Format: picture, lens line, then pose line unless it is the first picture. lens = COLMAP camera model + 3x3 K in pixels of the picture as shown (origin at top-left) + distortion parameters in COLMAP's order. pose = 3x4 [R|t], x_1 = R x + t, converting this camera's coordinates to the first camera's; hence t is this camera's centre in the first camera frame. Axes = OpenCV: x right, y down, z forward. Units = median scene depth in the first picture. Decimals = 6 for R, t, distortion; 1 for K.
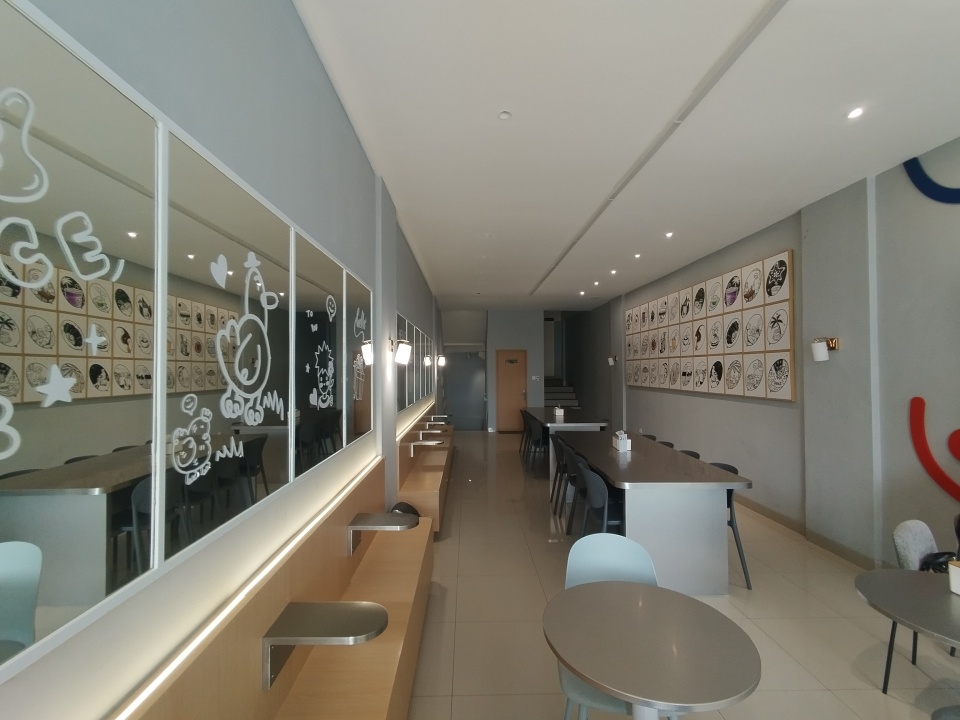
lens RADIAL K [[440.0, 0, 478.0], [0, 440.0, 361.7], [0, 0, 1]] dist [-0.000089, 0.000008]
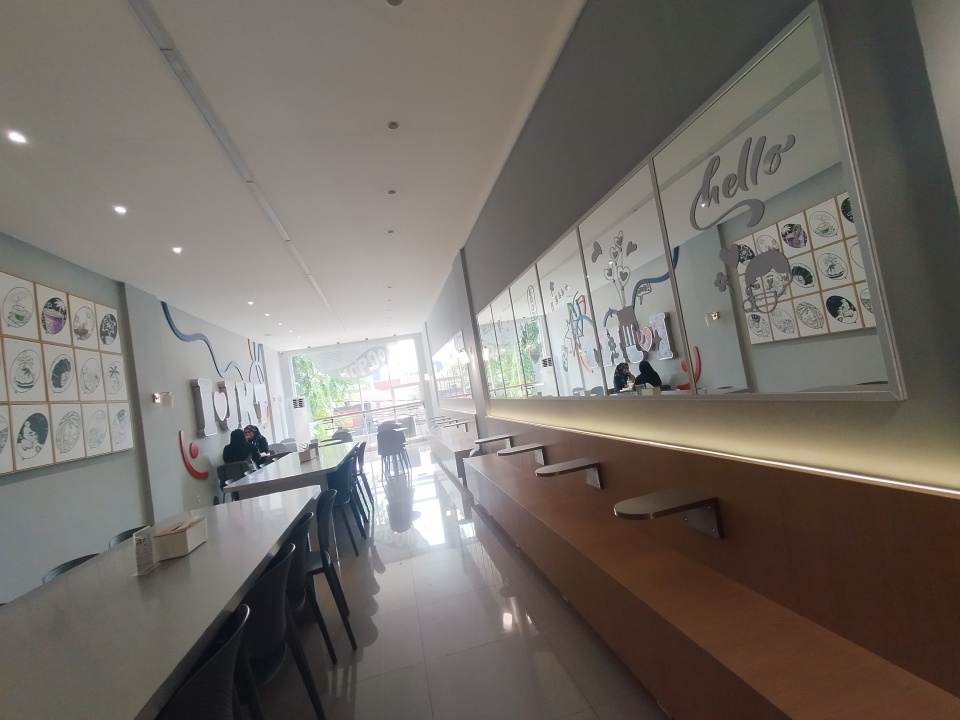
lens RADIAL K [[440.0, 0, 475.8], [0, 440.0, 358.6], [0, 0, 1]] dist [-0.000089, 0.000008]
pose [[-0.970640, 0.153895, -0.184864, 0.056868], [0.169773, 0.982754, -0.073286, 0.077604], [0.170397, -0.102519, -0.980028, 1.820441]]
